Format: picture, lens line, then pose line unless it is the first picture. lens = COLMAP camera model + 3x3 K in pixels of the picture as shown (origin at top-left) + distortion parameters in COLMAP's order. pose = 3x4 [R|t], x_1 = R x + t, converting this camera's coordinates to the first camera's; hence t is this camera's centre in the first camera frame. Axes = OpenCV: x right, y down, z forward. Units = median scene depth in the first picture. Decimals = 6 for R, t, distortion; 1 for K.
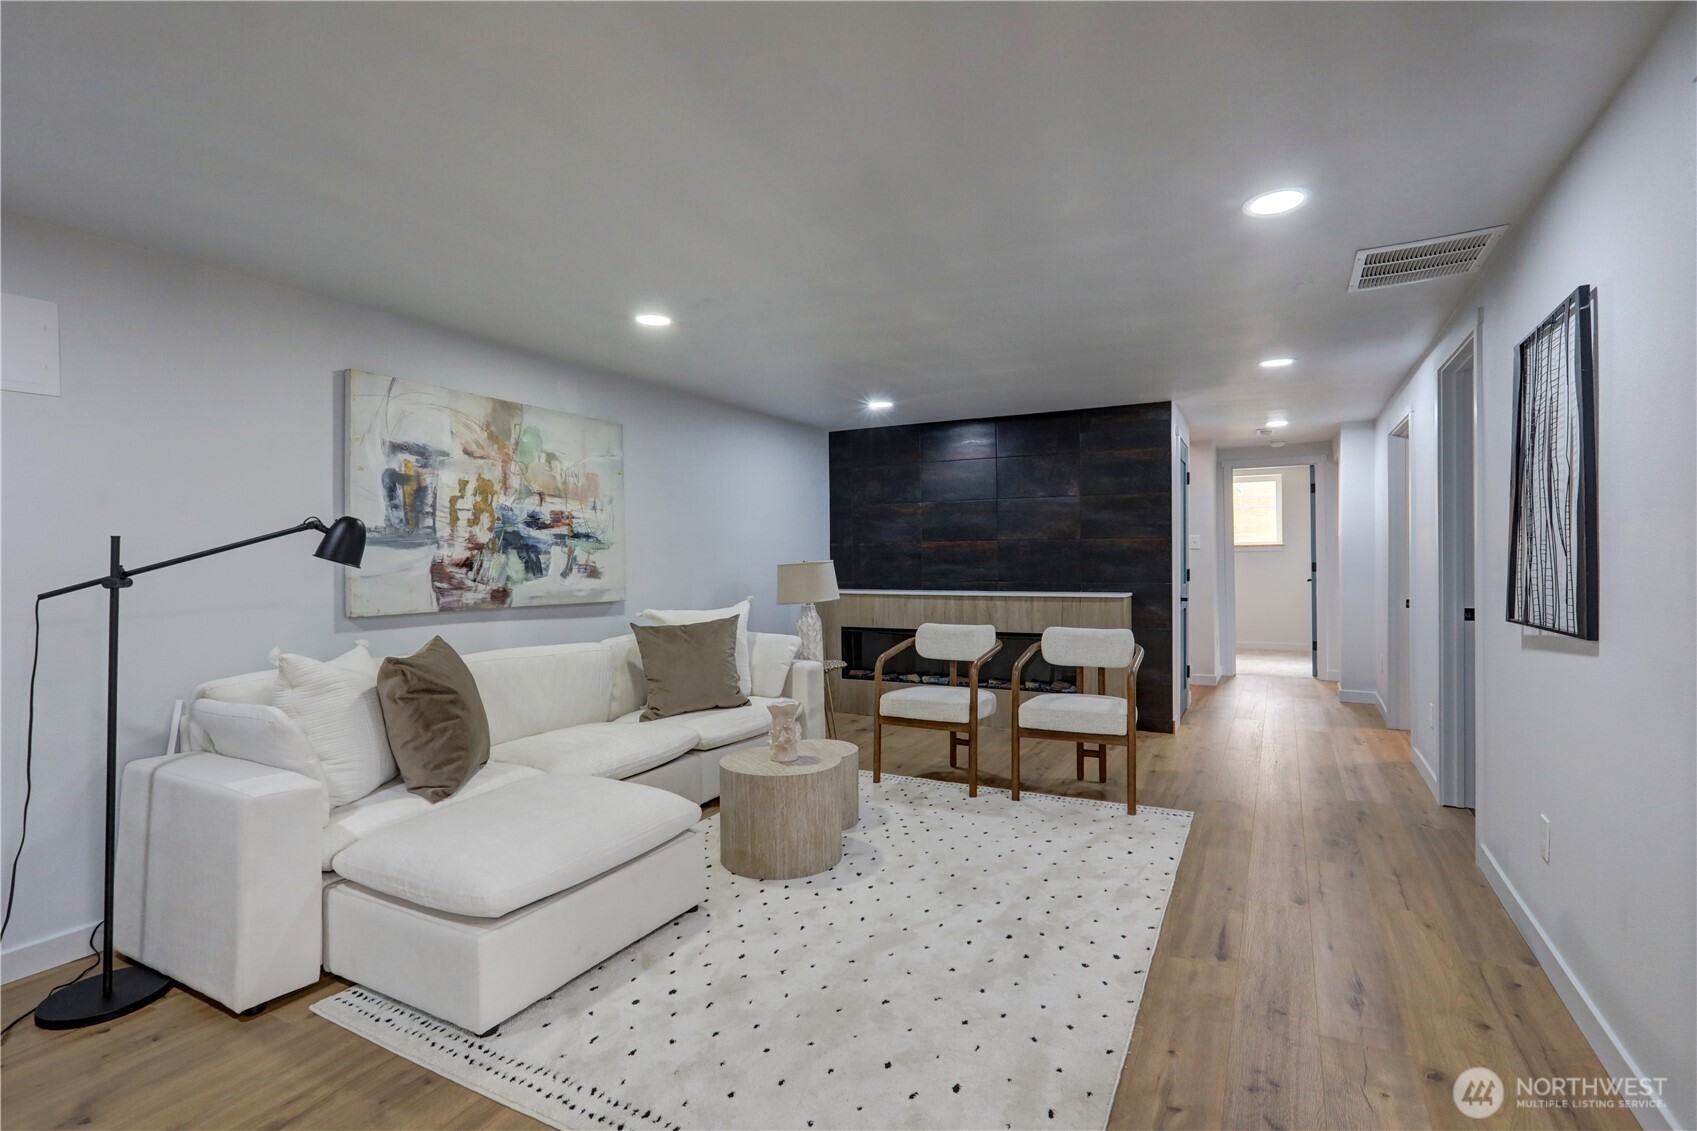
lens RADIAL K [[801.2, 0, 841.6], [0, 801.2, 559.8], [0, 0, 1]] dist [-0.010466, 0.004223]
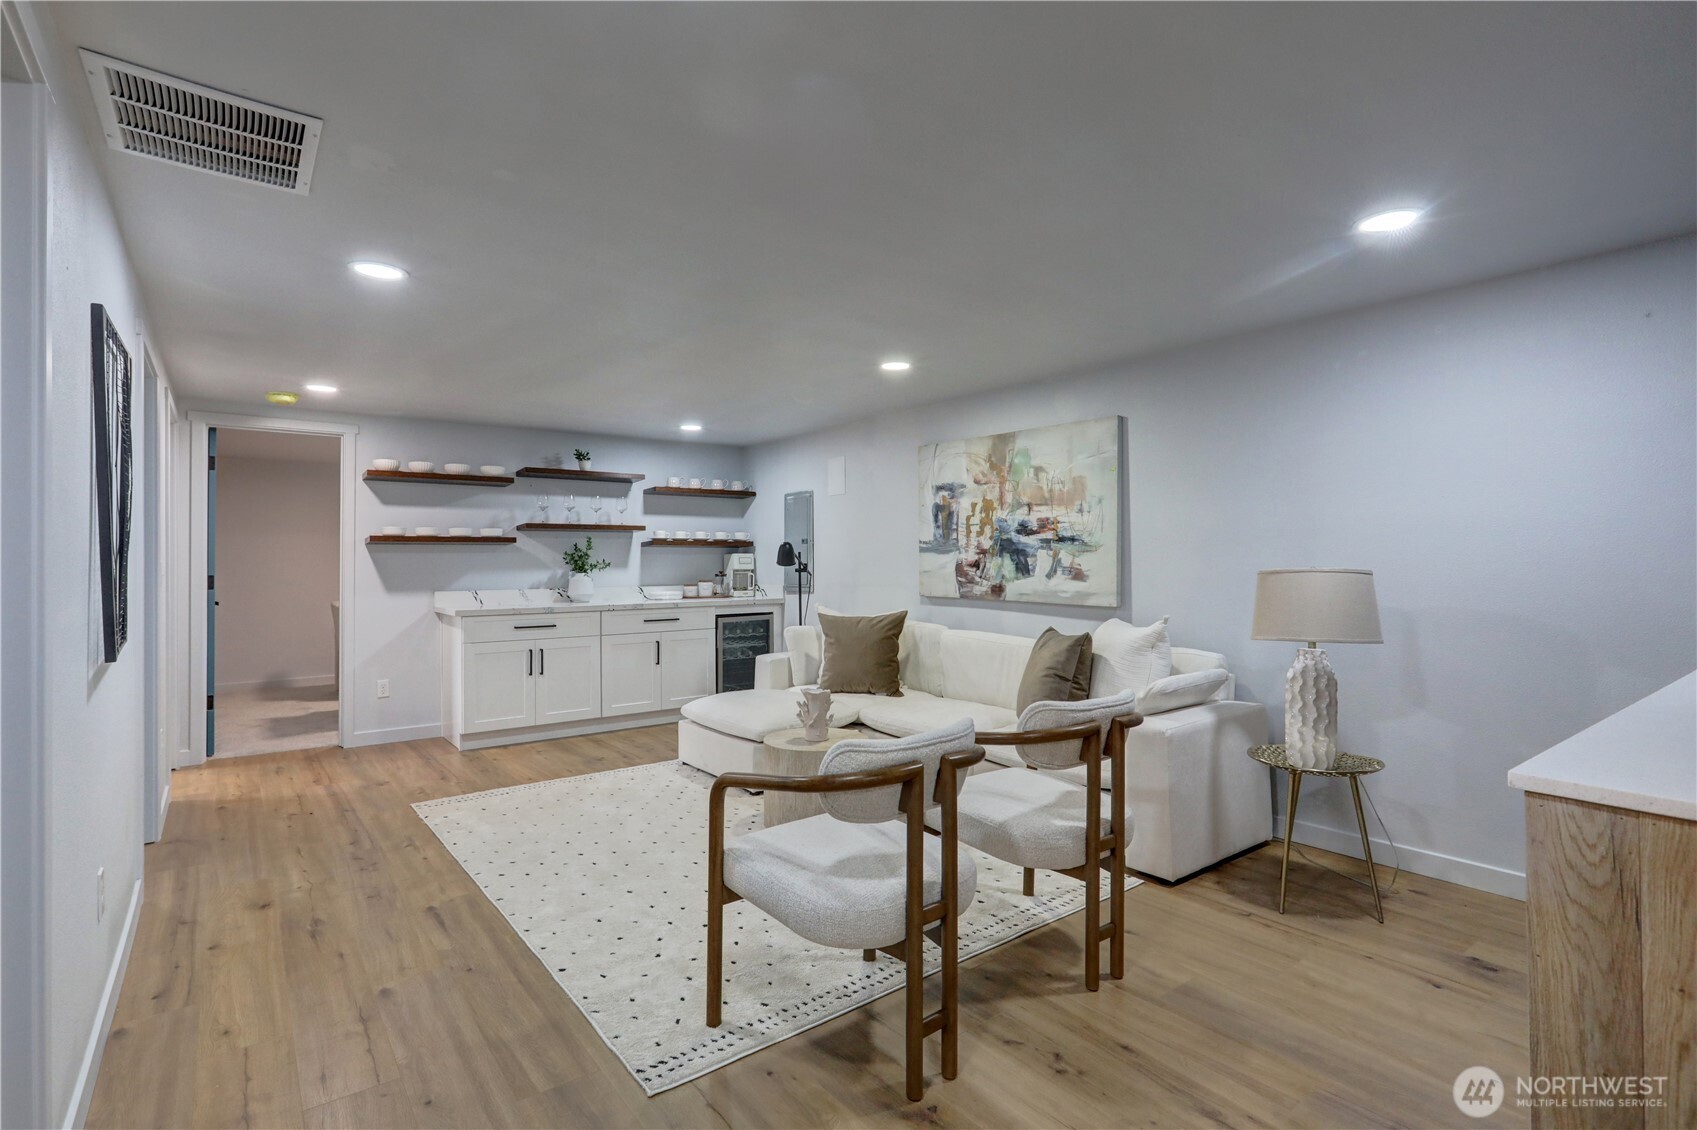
lens RADIAL K [[801.2, 0, 841.0], [0, 801.2, 556.2], [0, 0, 1]] dist [-0.010466, 0.004223]
pose [[-0.404784, 0.005396, -0.914396, 0.823174], [0.004138, 0.999983, 0.004069, -0.014936], [0.914403, -0.002137, -0.404800, 1.280765]]
